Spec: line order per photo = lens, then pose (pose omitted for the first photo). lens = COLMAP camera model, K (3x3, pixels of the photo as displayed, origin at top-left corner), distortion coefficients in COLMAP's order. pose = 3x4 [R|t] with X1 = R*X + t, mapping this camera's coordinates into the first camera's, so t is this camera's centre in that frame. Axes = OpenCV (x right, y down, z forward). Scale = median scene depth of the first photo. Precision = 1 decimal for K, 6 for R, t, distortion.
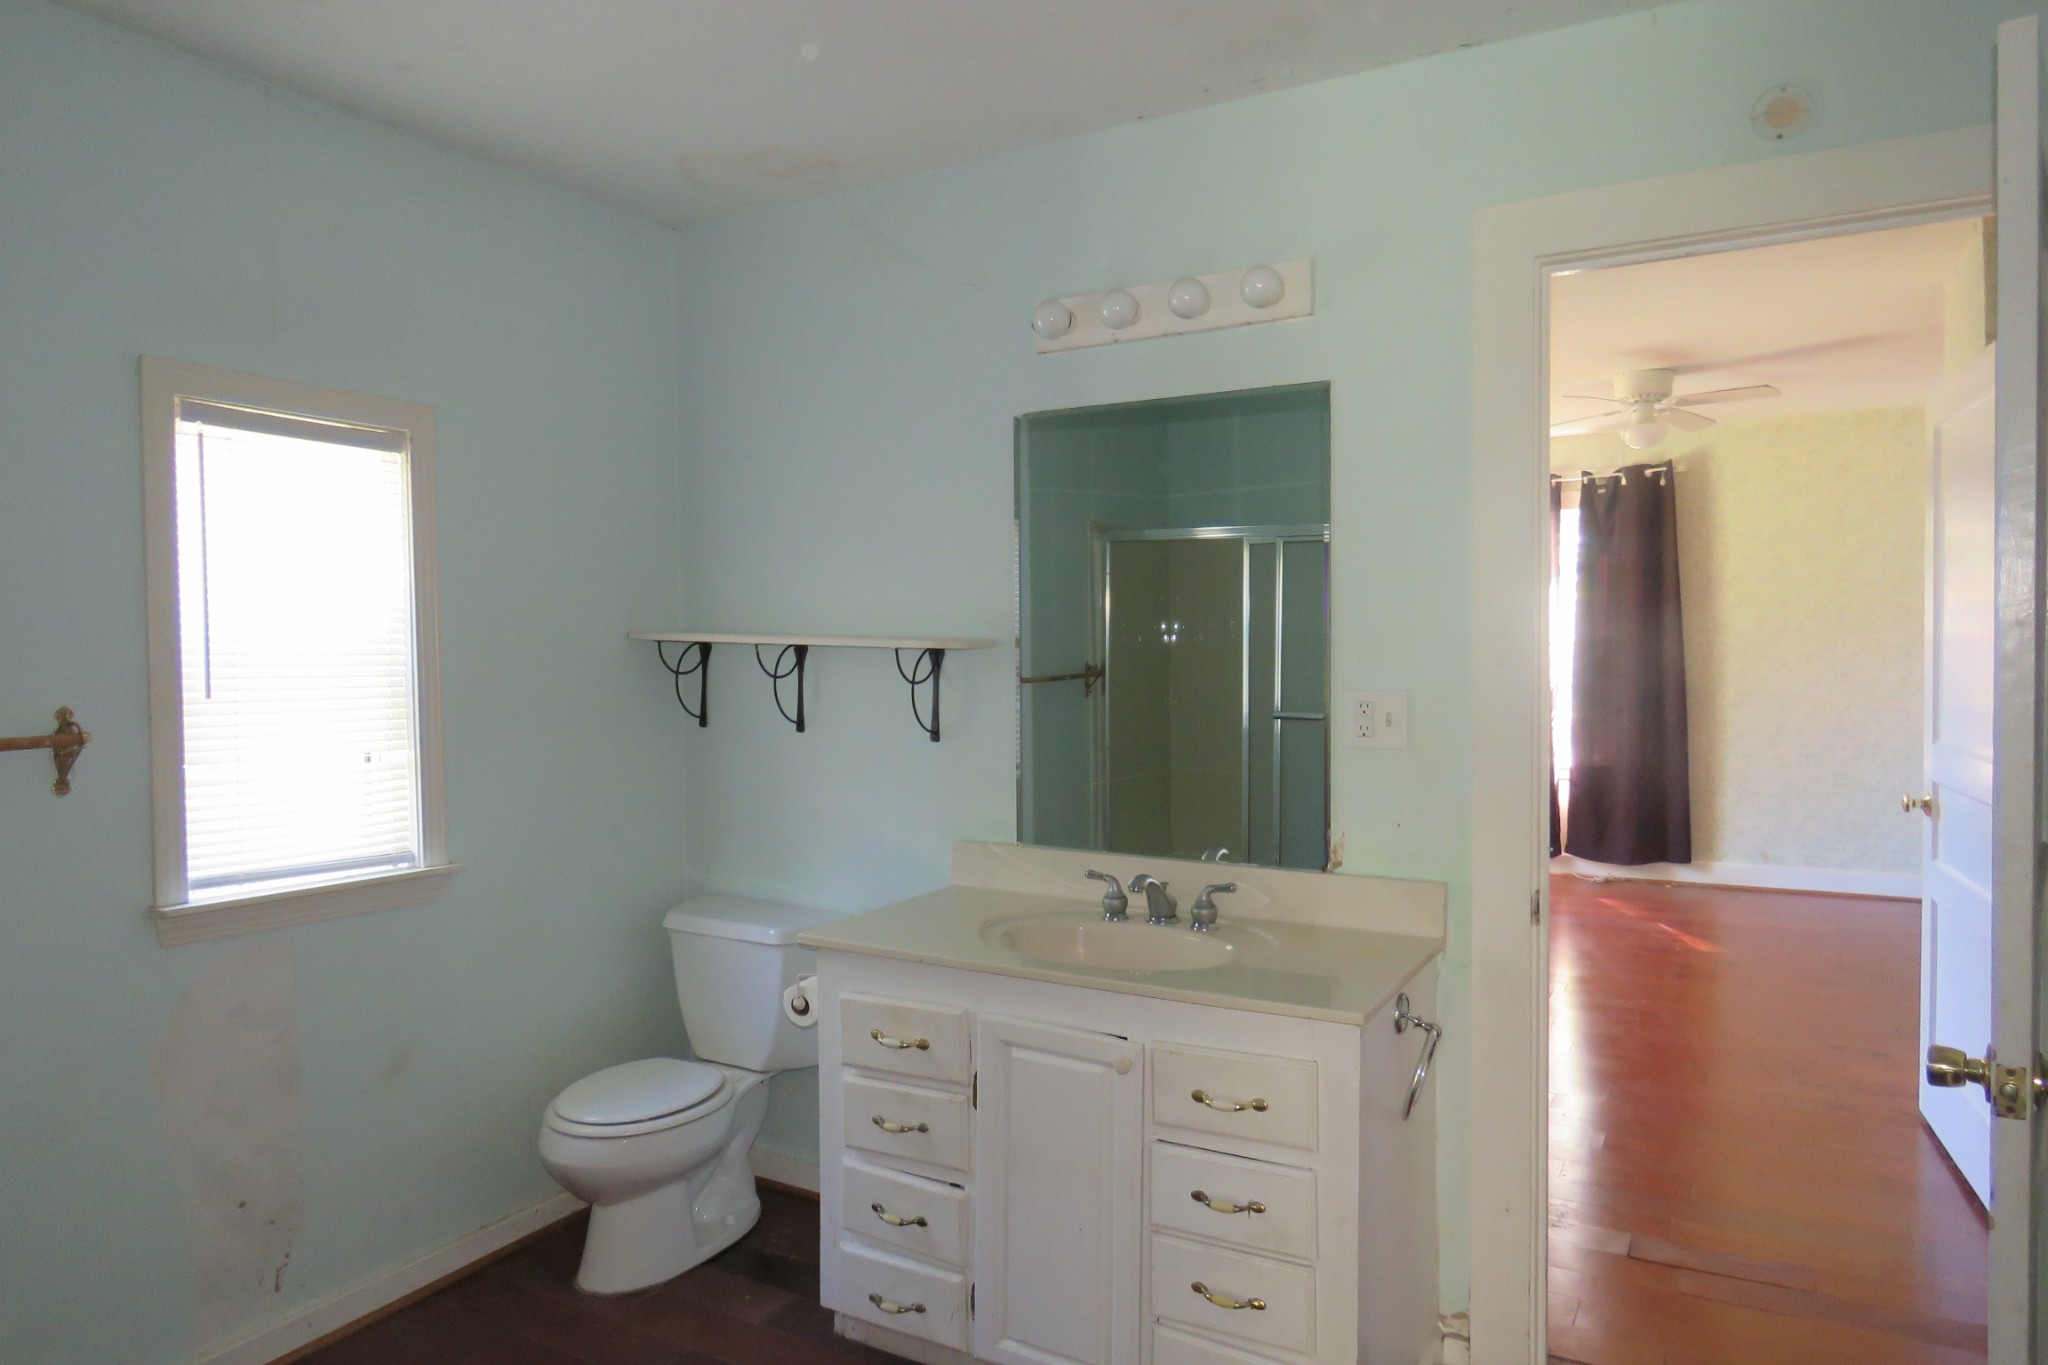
lens RADIAL K [[1330.2, 0, 1009.9], [0, 1330.2, 681.5], [0, 0, 1]] dist [-0.009063, -0.002873]
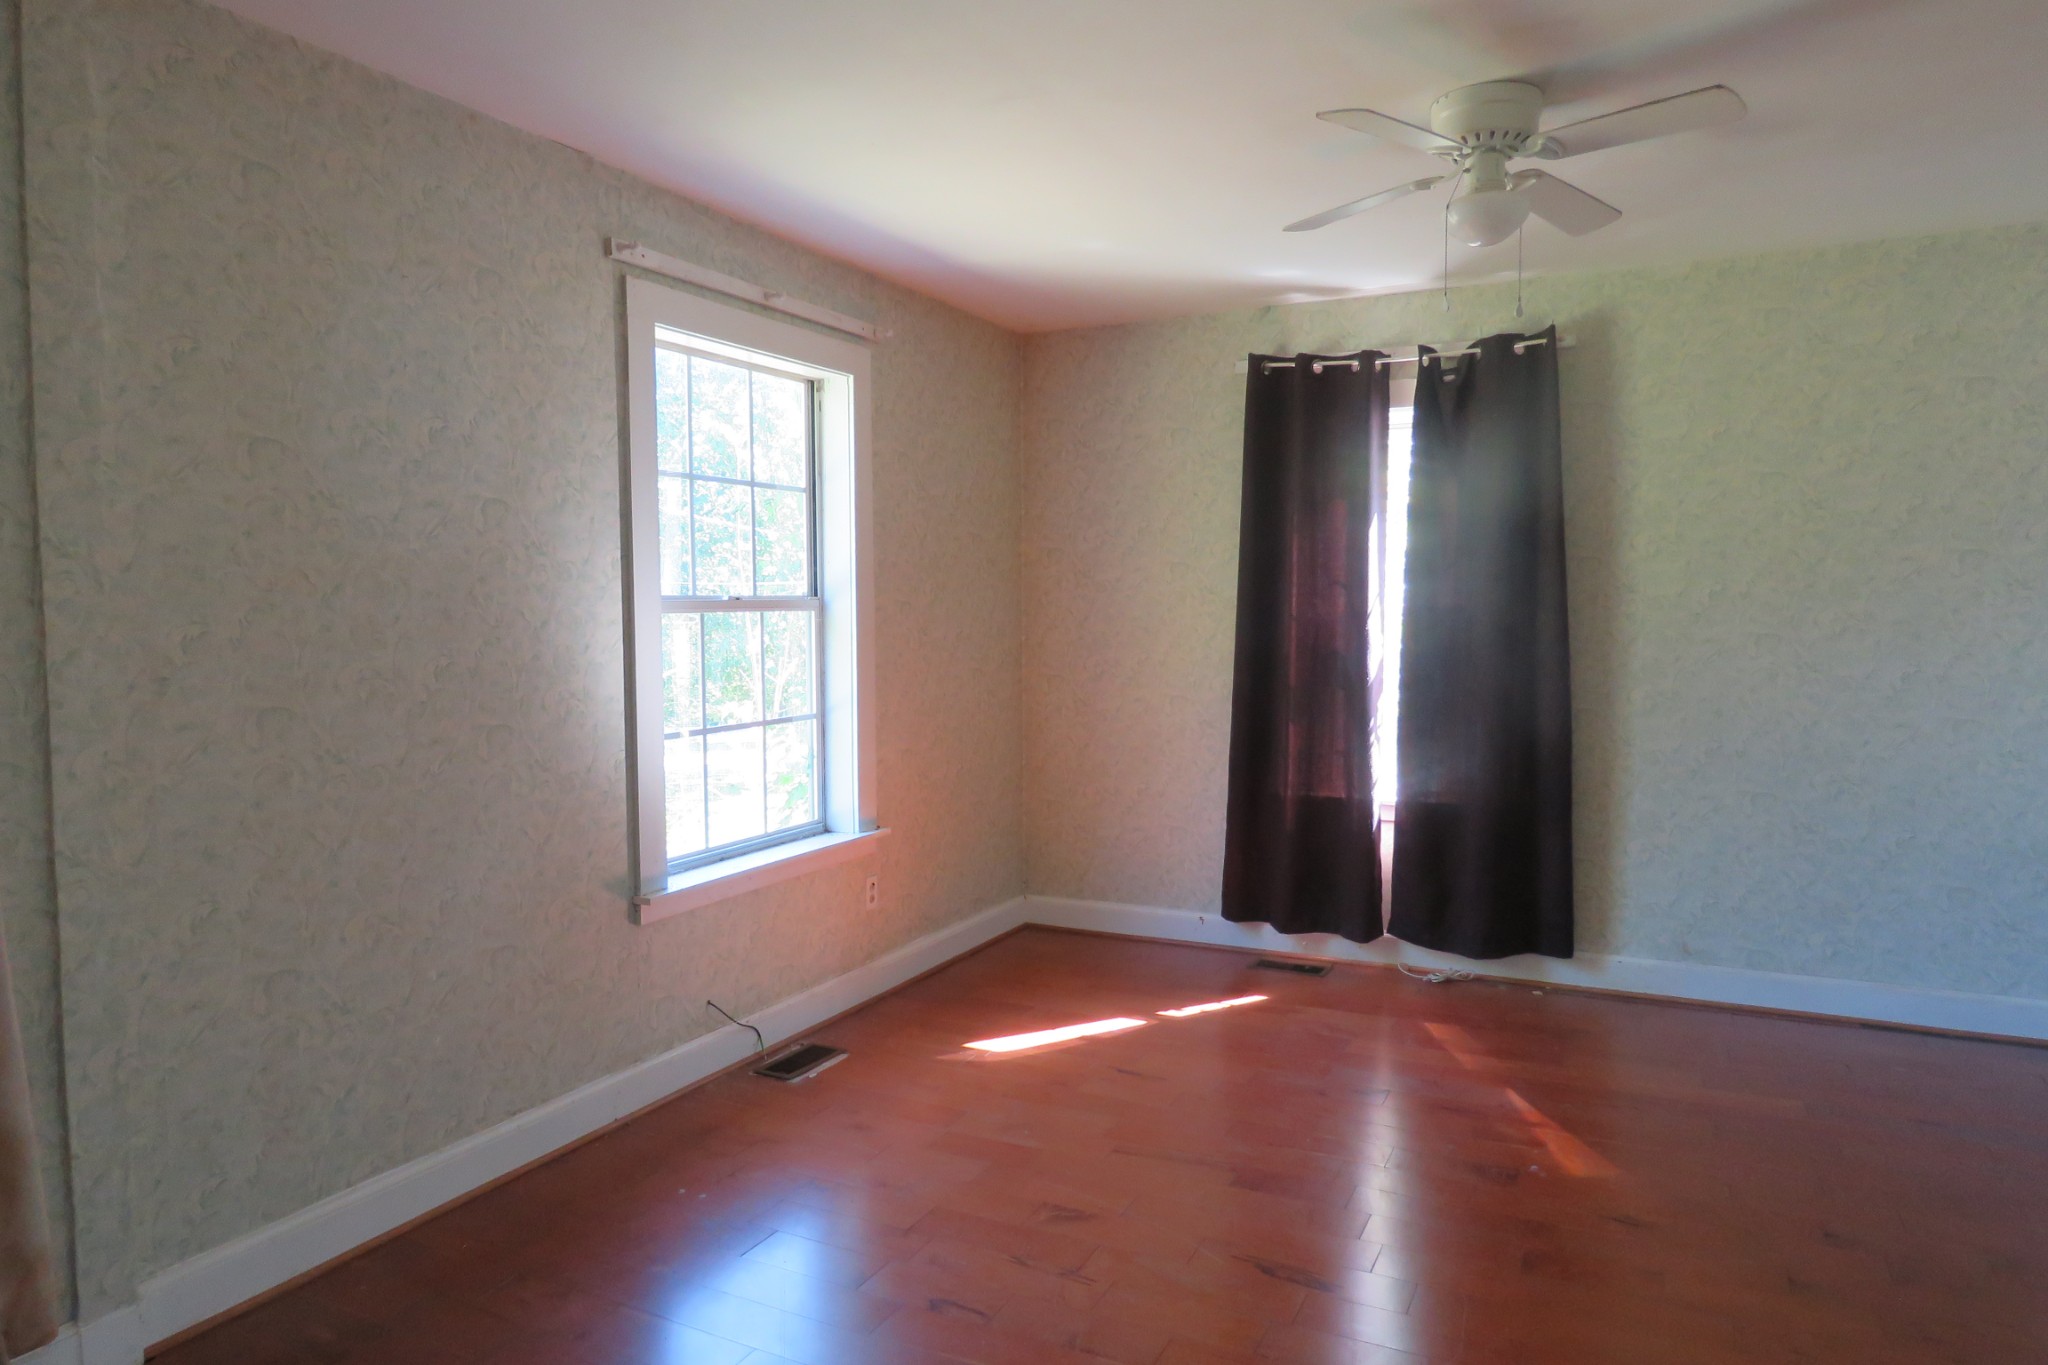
lens RADIAL K [[1330.2, 0, 1009.9], [0, 1330.2, 681.5], [0, 0, 1]] dist [-0.009063, -0.002873]
pose [[0.998534, 0.005739, 0.053820, 0.200097], [-0.007222, 0.999598, 0.027409, -0.012438], [-0.053641, -0.027757, 0.998174, 0.366109]]
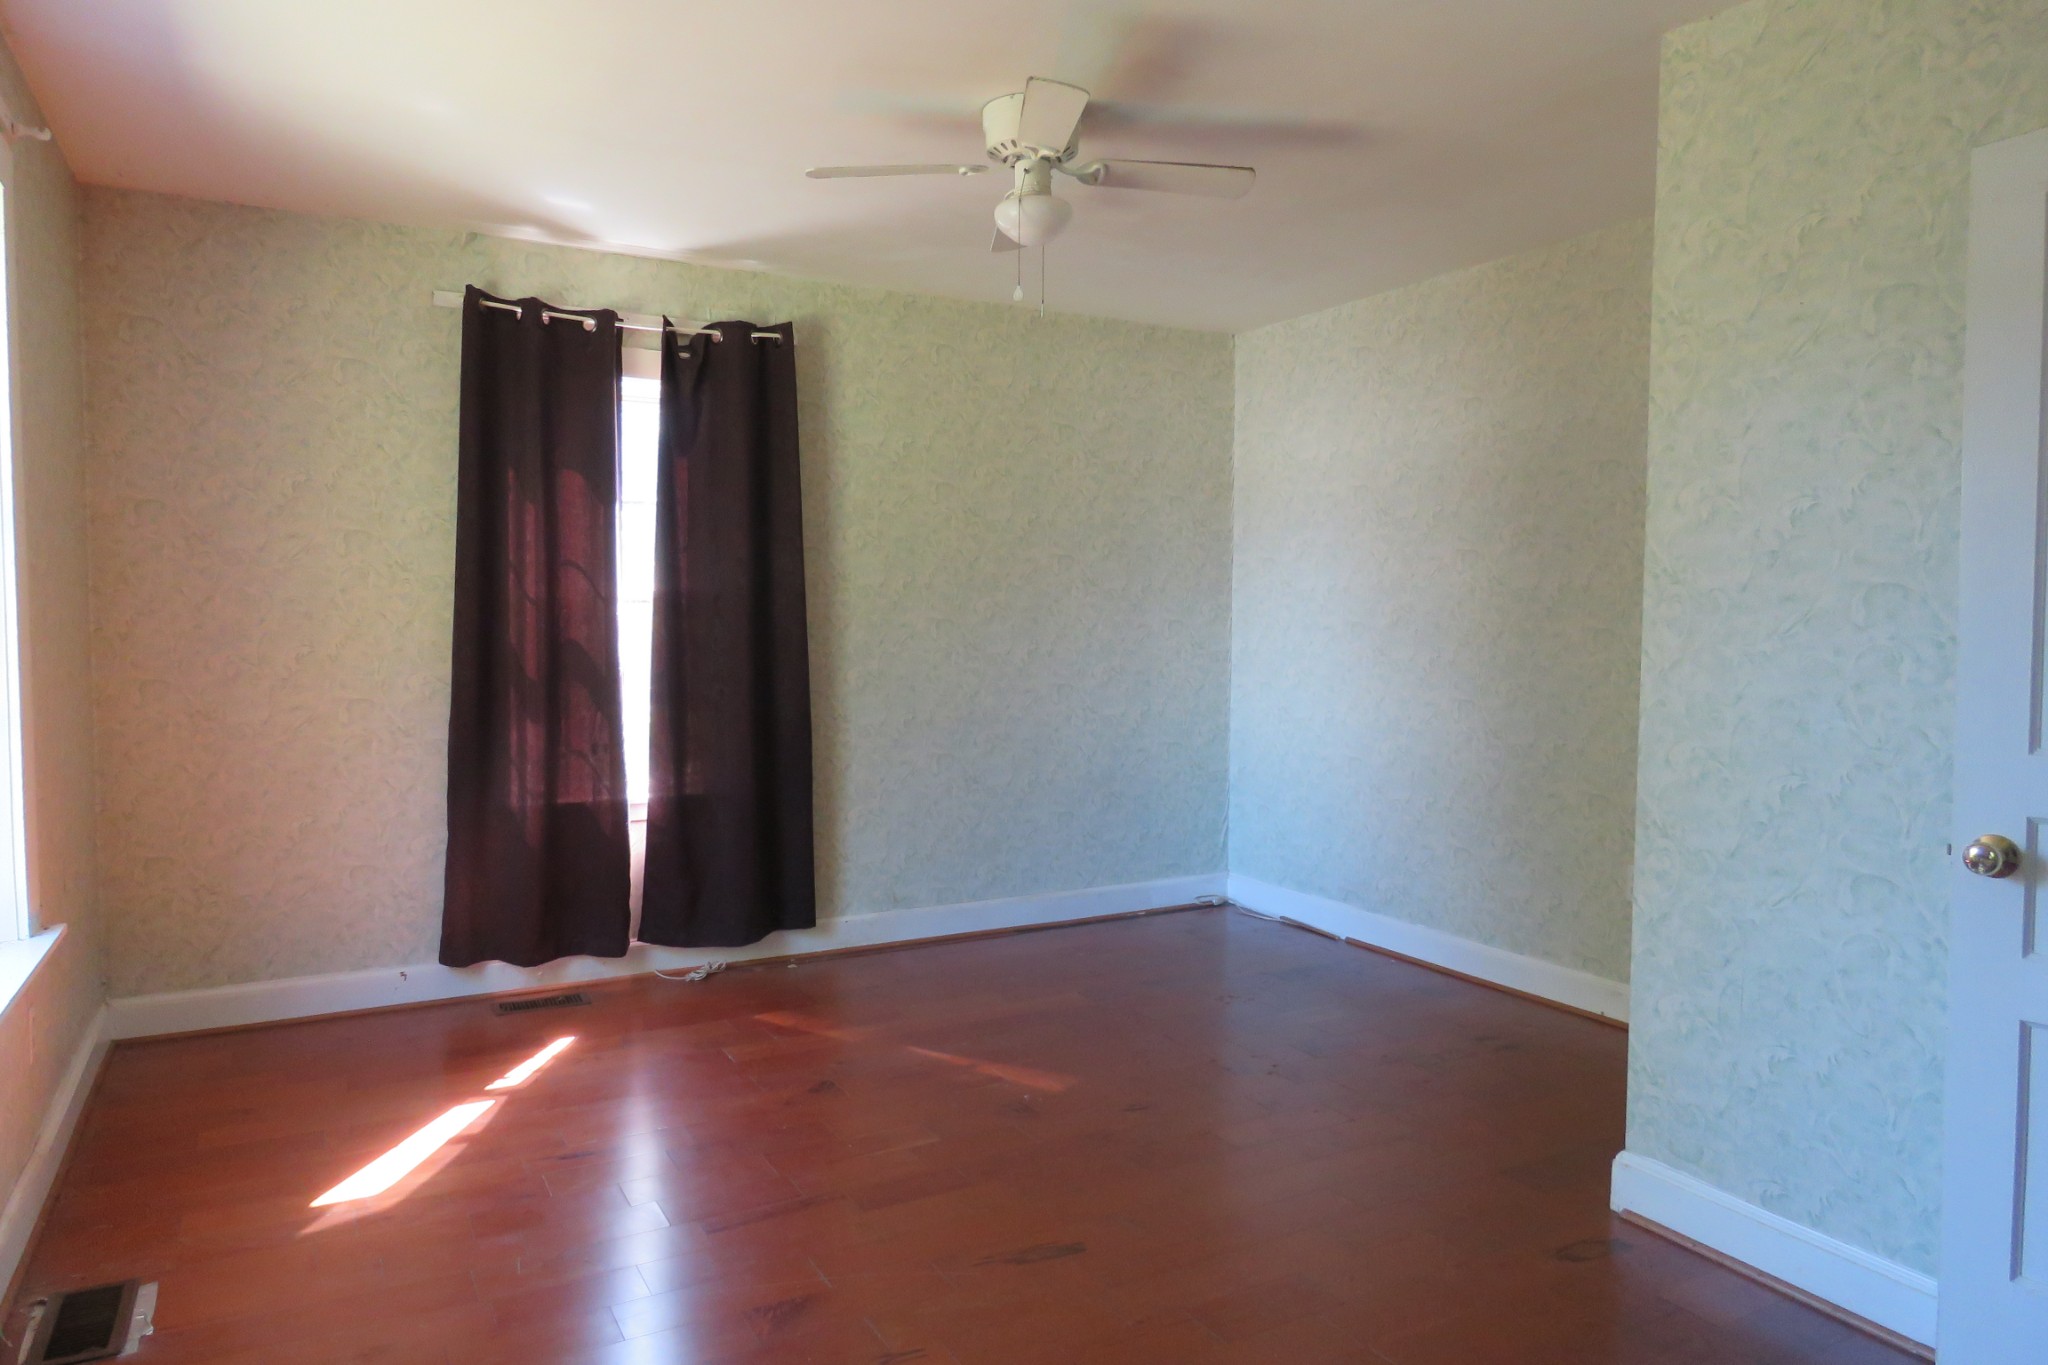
lens RADIAL K [[1330.2, 0, 1009.9], [0, 1330.2, 681.5], [0, 0, 1]] dist [-0.009063, -0.002873]
pose [[0.503069, -0.025614, 0.863867, -0.021411], [0.012759, 0.999672, 0.022210, -0.002100], [-0.864152, -0.000152, 0.503230, 0.556622]]
